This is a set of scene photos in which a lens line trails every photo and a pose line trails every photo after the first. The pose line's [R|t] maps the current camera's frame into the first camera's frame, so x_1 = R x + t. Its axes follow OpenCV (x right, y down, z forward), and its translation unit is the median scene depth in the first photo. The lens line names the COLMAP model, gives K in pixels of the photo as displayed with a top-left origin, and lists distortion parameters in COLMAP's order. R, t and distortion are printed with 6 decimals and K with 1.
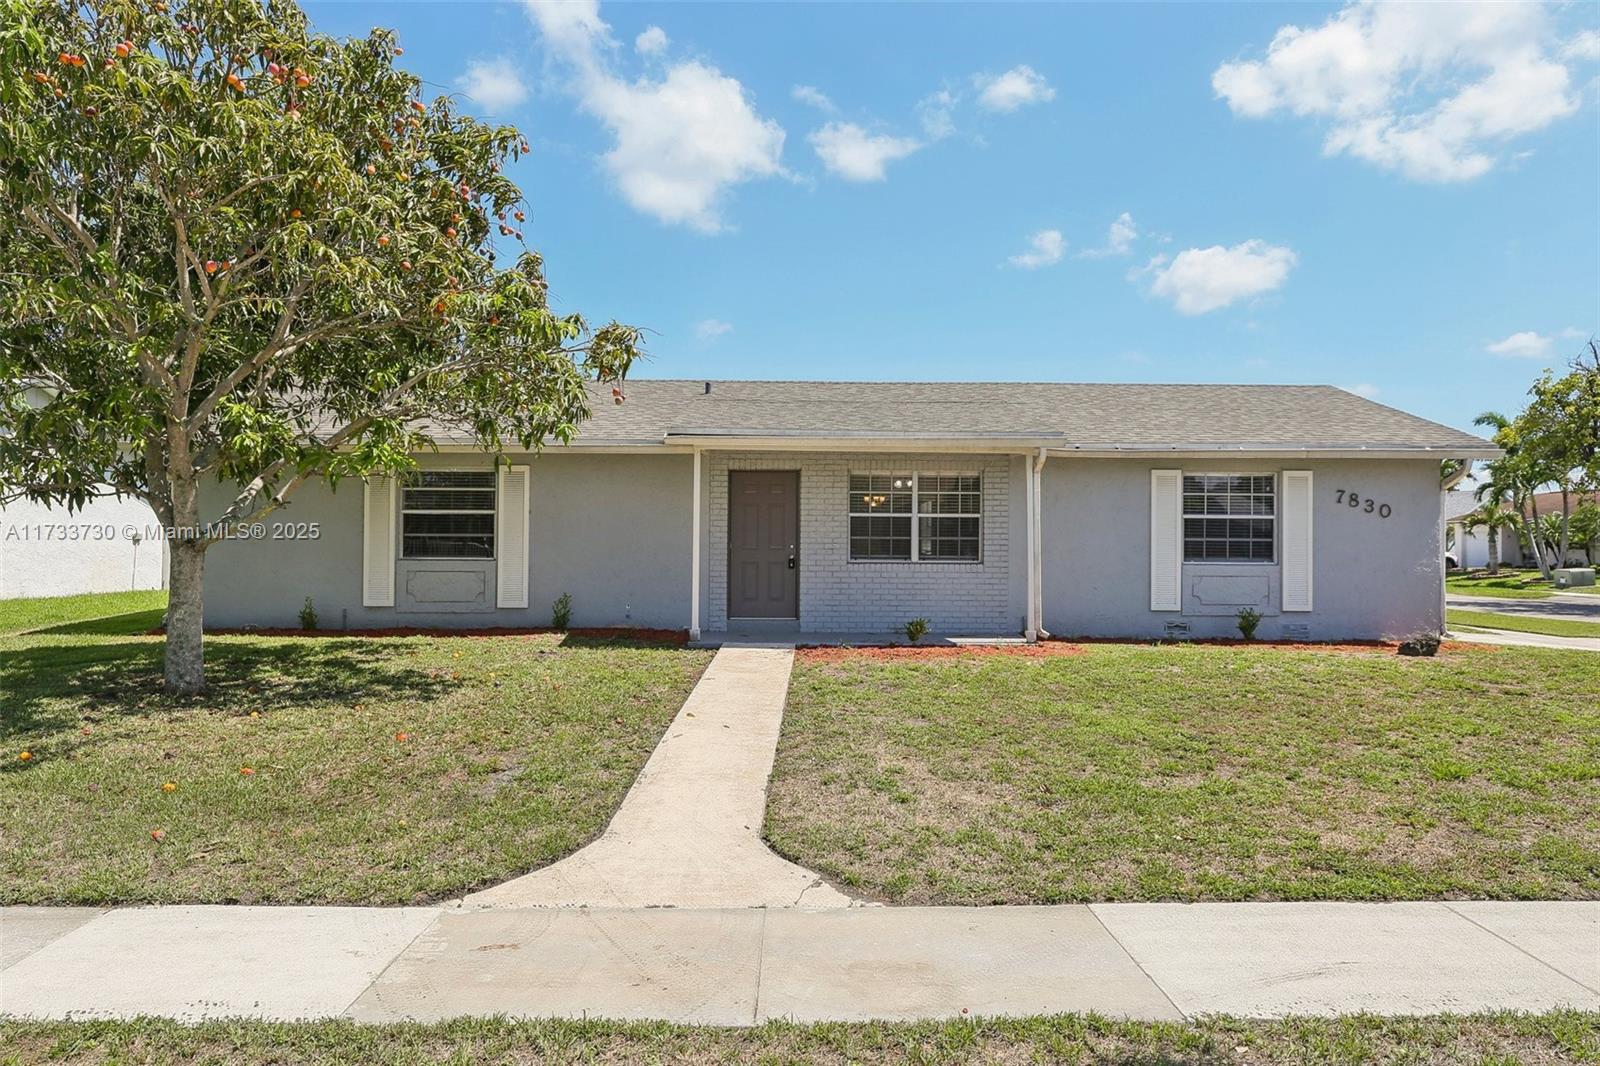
lens RADIAL K [[1024.1, 0, 800.0], [0, 1024.1, 533.0], [0, 0, 1]] dist [0.003290, 0.002344]
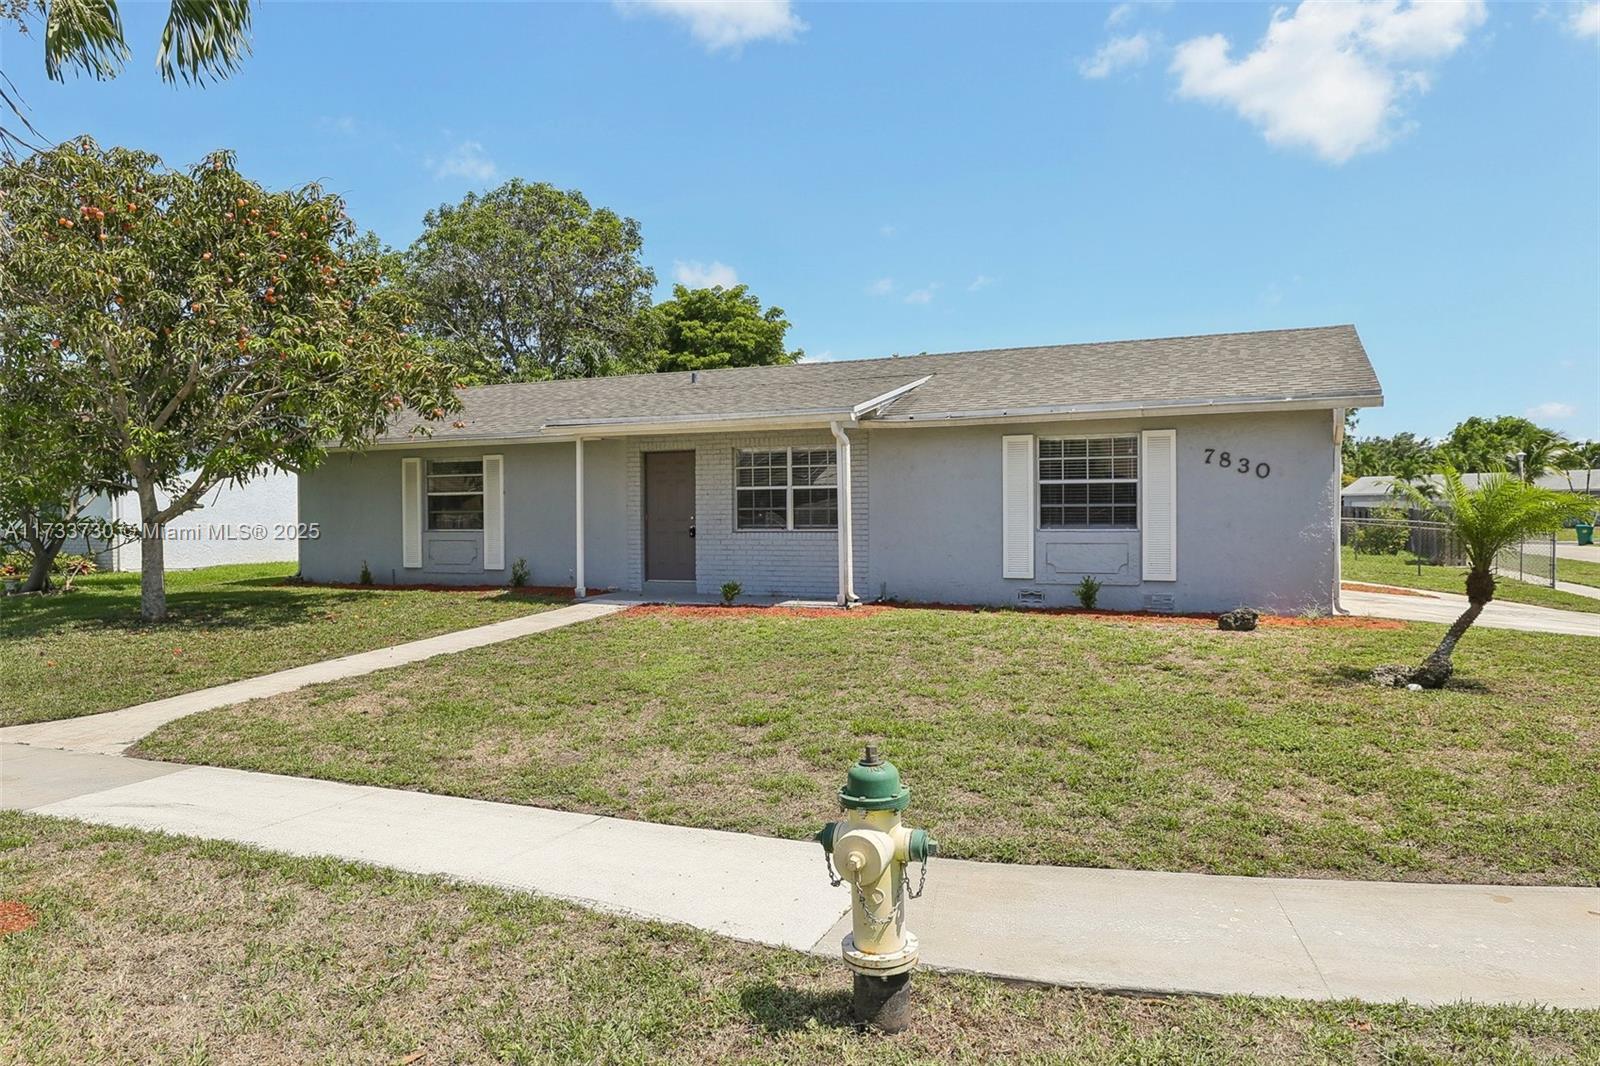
lens RADIAL K [[1037.4, 0, 806.1], [0, 1037.4, 529.0], [0, 0, 1]] dist [0.001807, 0.000332]
pose [[0.910714, -0.006987, -0.412978, 0.583110], [0.017299, 0.999625, 0.021236, 0.003467], [0.412675, -0.026484, 0.910493, 0.008566]]
